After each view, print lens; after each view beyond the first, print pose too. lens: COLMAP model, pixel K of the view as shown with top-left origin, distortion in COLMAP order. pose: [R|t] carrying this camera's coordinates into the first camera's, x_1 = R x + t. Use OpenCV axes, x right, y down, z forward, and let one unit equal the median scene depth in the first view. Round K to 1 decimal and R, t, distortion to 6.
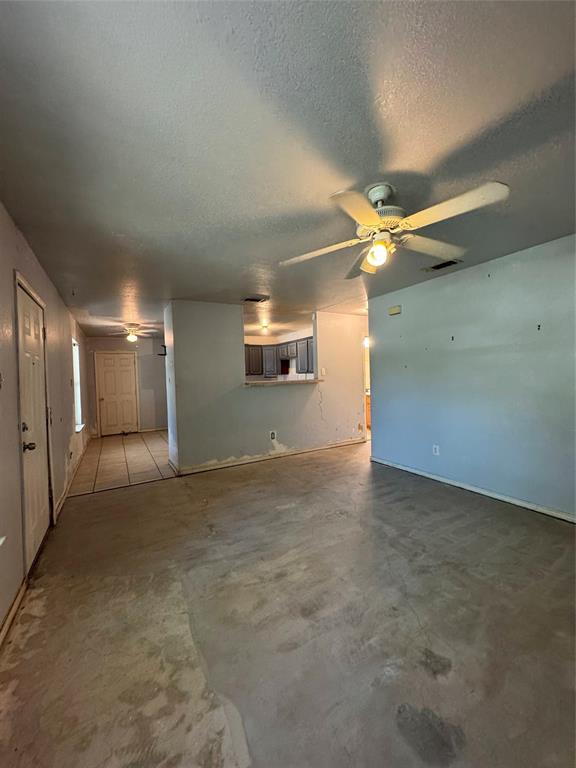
lens RADIAL K [[307.0, 0, 288.0], [0, 307.0, 384.0], [0, 0, 1]] dist [0.001094, 0.000192]
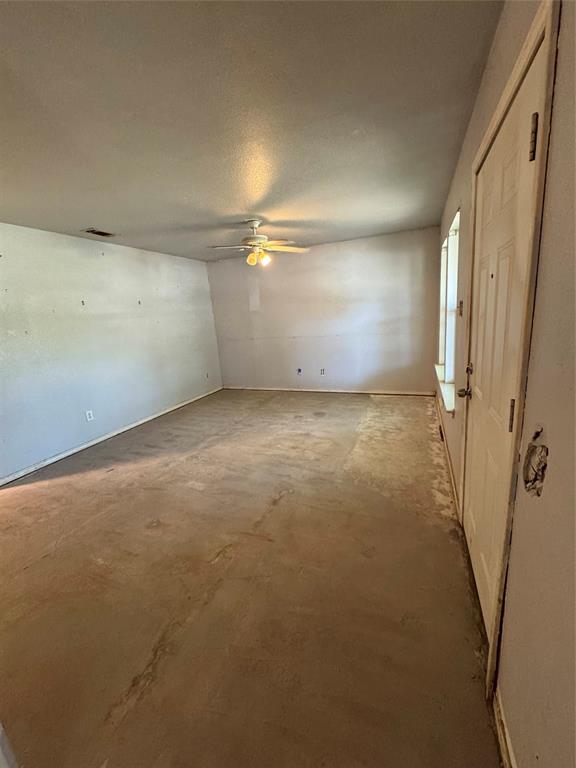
lens RADIAL K [[309.9, 0, 288.0], [0, 309.9, 384.0], [0, 0, 1]] dist [-0.001043, -0.000009]
pose [[-0.616428, -0.100266, 0.781001, -1.116204], [0.113613, 0.970155, 0.214223, -0.042119], [-0.779171, 0.220785, -0.586640, 1.719693]]
